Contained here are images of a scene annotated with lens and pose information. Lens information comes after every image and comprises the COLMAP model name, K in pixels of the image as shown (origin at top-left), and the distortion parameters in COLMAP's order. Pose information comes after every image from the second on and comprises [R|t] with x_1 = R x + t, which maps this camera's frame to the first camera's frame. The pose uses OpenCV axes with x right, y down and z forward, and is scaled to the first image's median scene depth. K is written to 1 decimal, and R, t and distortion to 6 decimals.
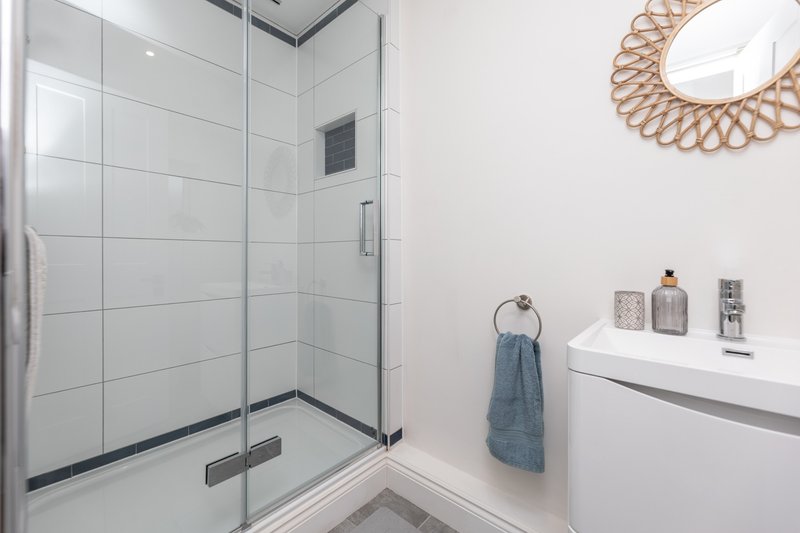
lens RADIAL K [[328.4, 0, 395.3], [0, 328.4, 258.2], [0, 0, 1]] dist [-0.001009, 0.001465]
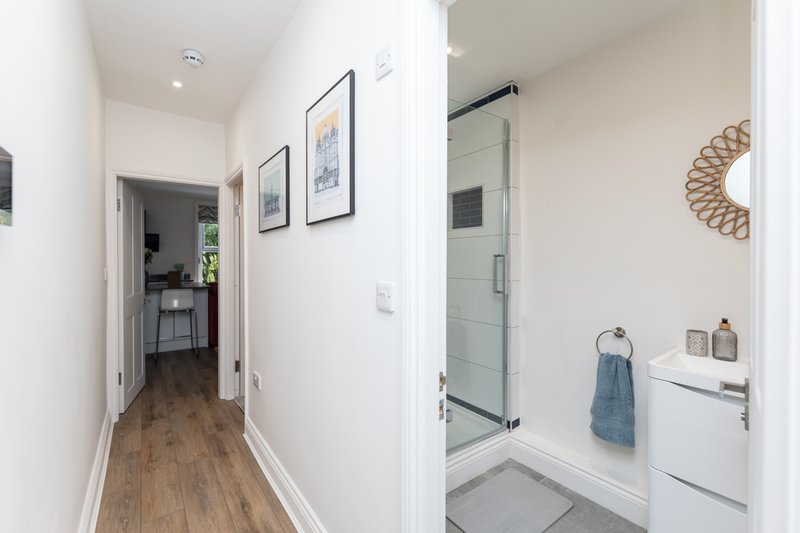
lens RADIAL K [[328.4, 0, 404.6], [0, 328.4, 270.4], [0, 0, 1]] dist [-0.001009, 0.001465]
pose [[0.979732, -0.000143, -0.200312, -0.288910], [0.001864, 0.999963, 0.008403, -0.180228], [0.200303, -0.008606, 0.979696, -0.709495]]
